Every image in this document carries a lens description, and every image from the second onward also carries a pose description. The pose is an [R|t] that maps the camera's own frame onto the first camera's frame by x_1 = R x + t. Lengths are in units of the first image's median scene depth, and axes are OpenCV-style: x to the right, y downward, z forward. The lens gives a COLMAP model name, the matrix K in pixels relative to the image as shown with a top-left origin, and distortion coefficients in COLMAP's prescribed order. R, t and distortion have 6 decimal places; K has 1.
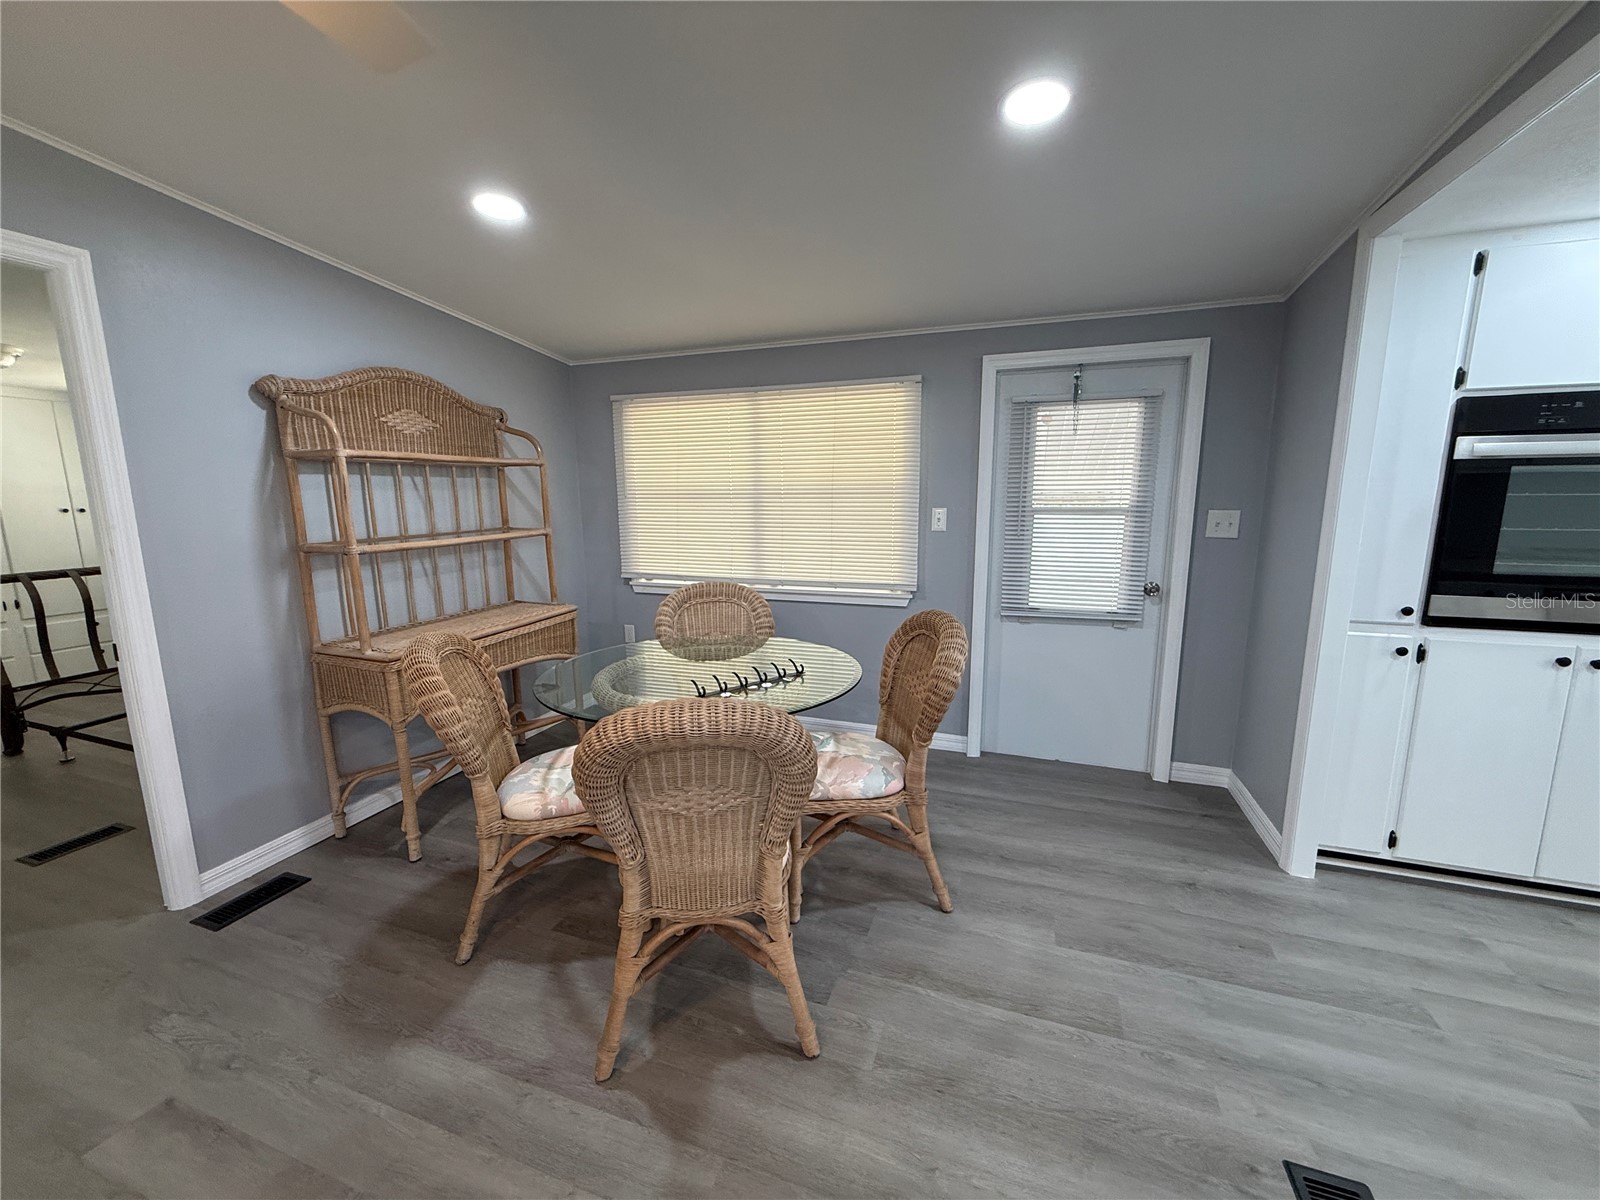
lens RADIAL K [[637.1, 0, 799.4], [0, 637.1, 596.1], [0, 0, 1]] dist [-0.000720, 0.000428]
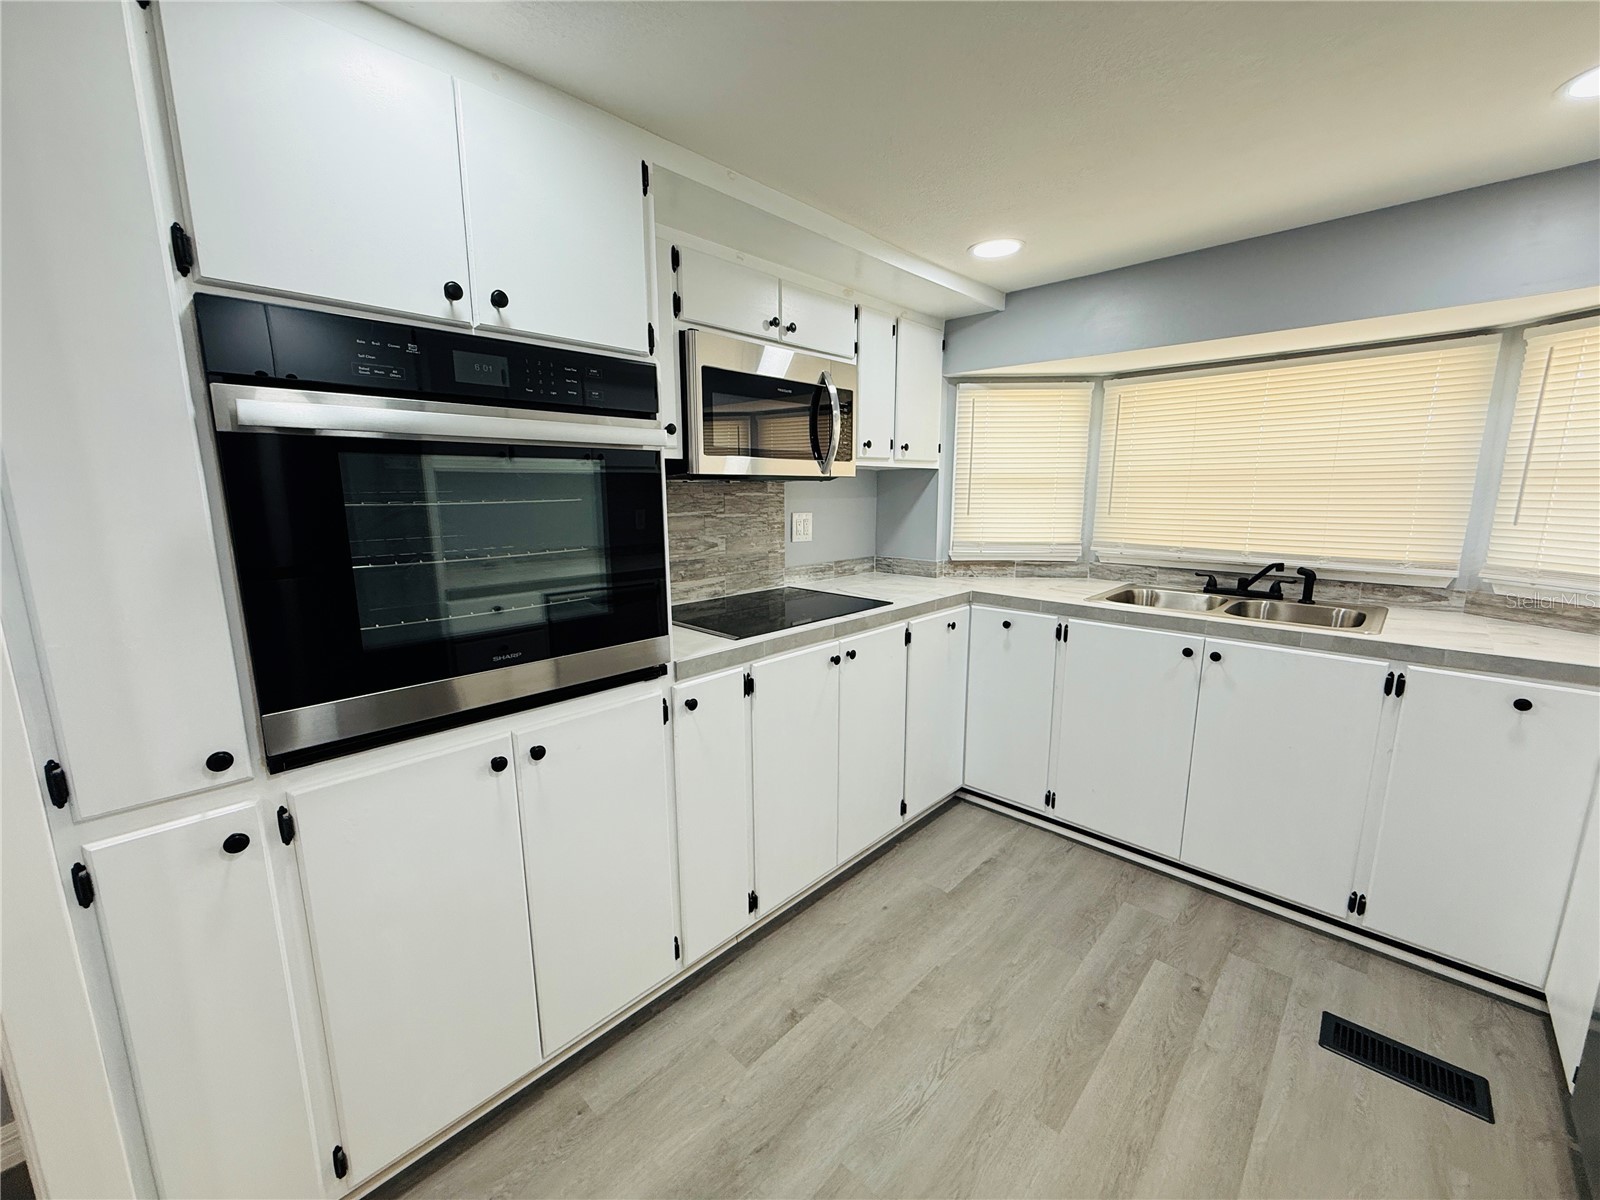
lens RADIAL K [[637.1, 0, 797.4], [0, 637.1, 602.1], [0, 0, 1]] dist [-0.000720, 0.000428]
pose [[0.403518, -0.151329, 0.902370, 0.066491], [0.157118, 0.983039, 0.094598, -0.006144], [-0.901381, 0.103607, 0.420451, 0.038339]]
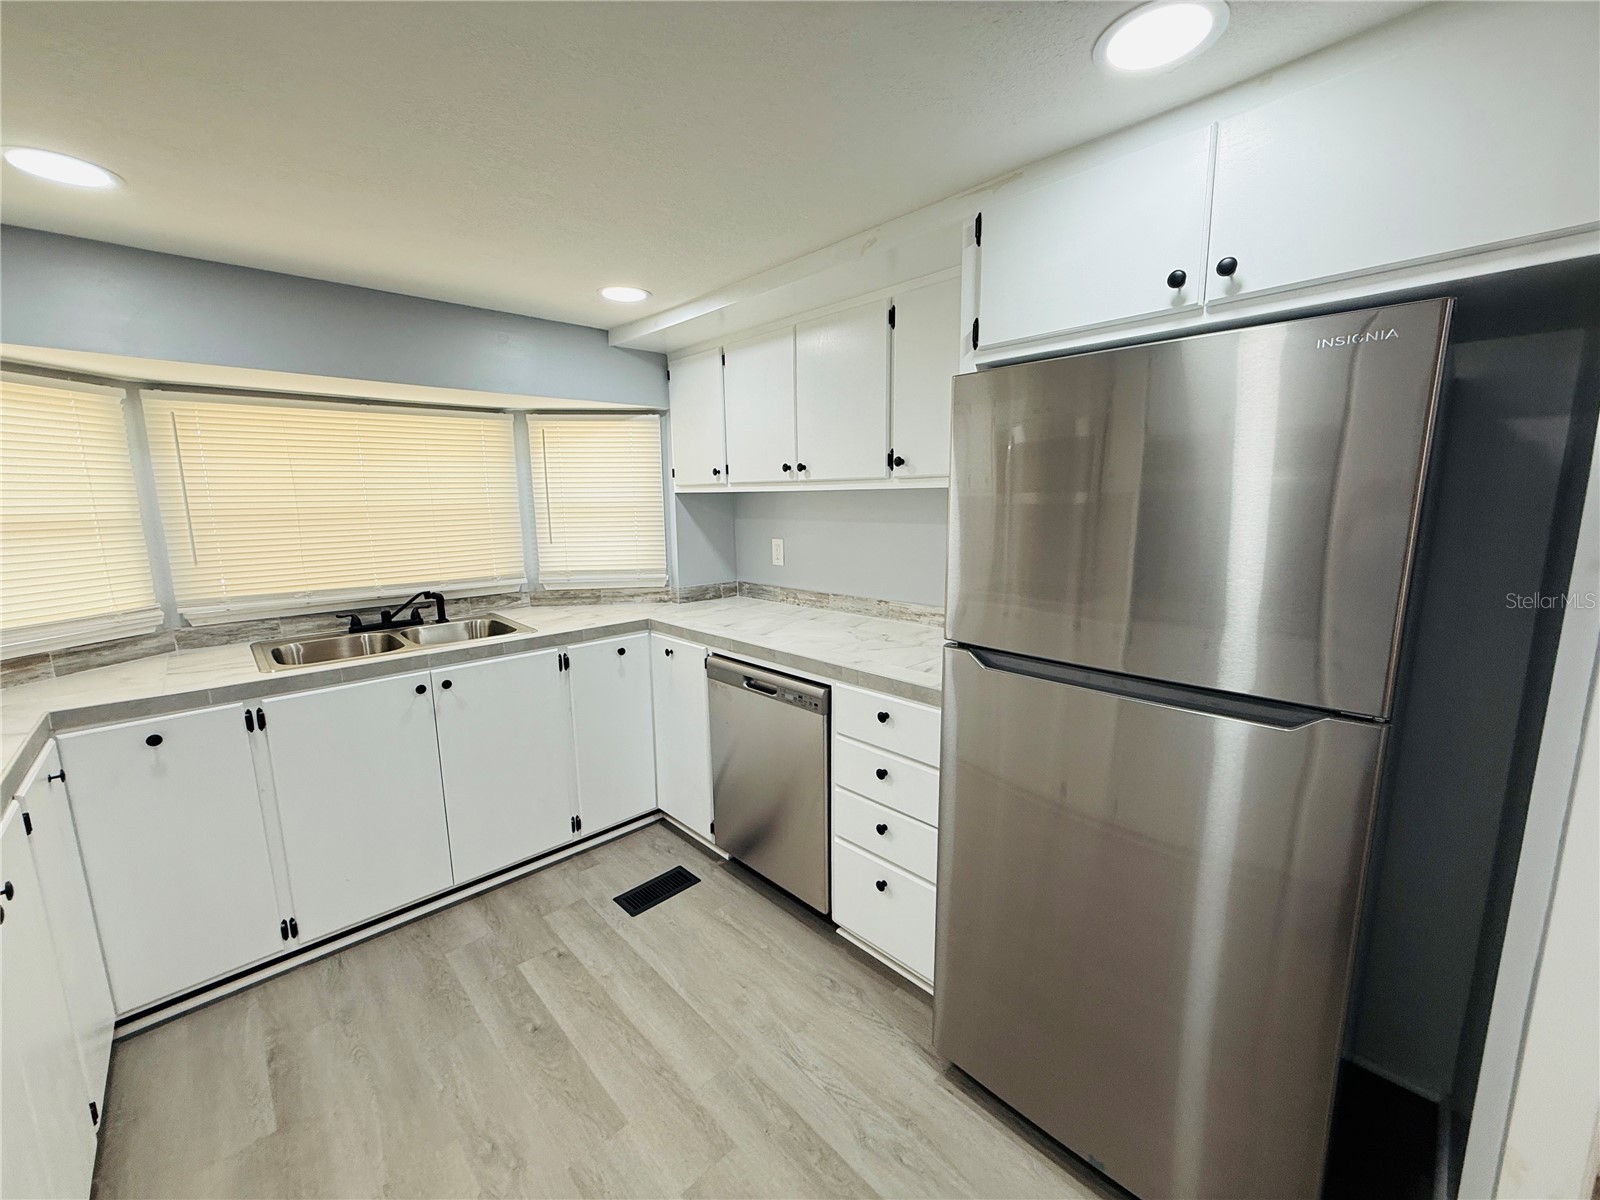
lens RADIAL K [[637.1, 0, 795.3], [0, 637.1, 601.2], [0, 0, 1]] dist [-0.000720, 0.000428]
pose [[-0.894462, -0.046637, 0.444705, 0.081154], [0.103061, 0.946266, 0.306529, -0.016524], [-0.435105, 0.320010, -0.841592, 0.077265]]
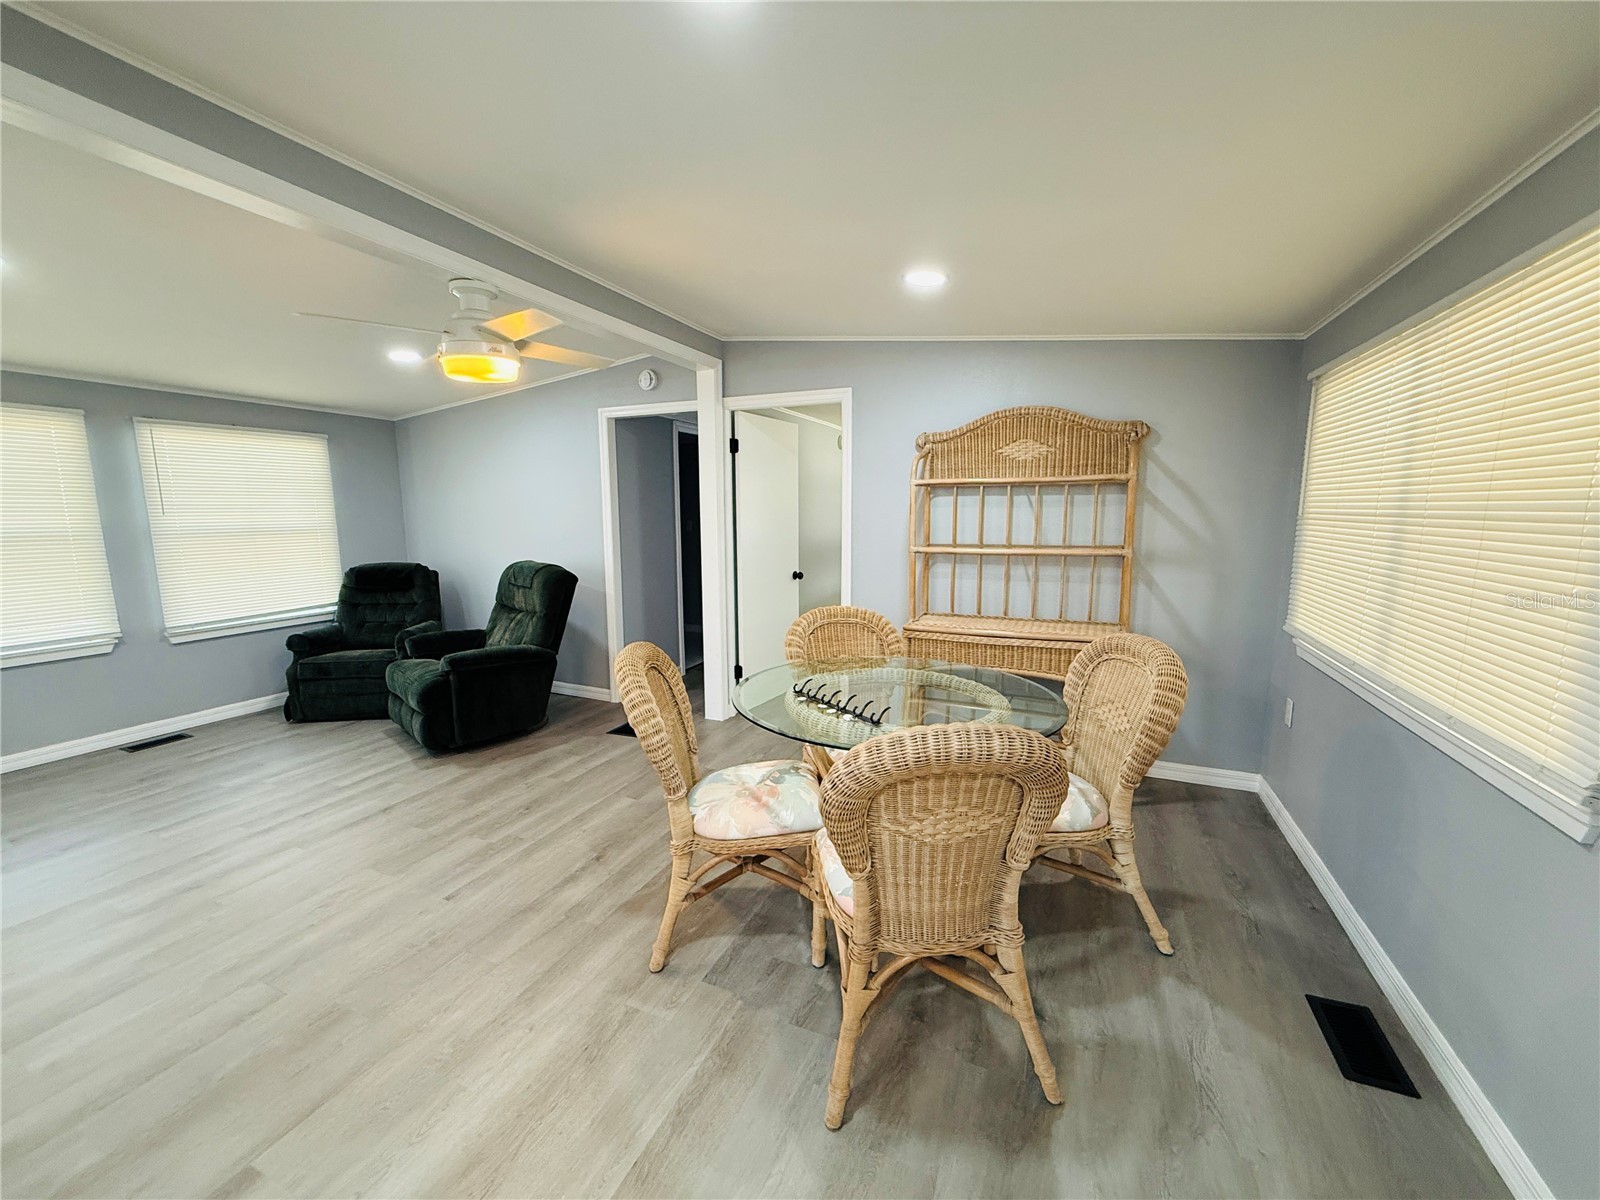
lens RADIAL K [[637.1, 0, 794.9], [0, 637.1, 601.6], [0, 0, 1]] dist [-0.000720, 0.000428]
pose [[-0.071425, 0.151852, -0.985819, 1.025069], [-0.156700, 0.974362, 0.161441, -0.200631], [0.985060, 0.166009, -0.045799, 1.111442]]
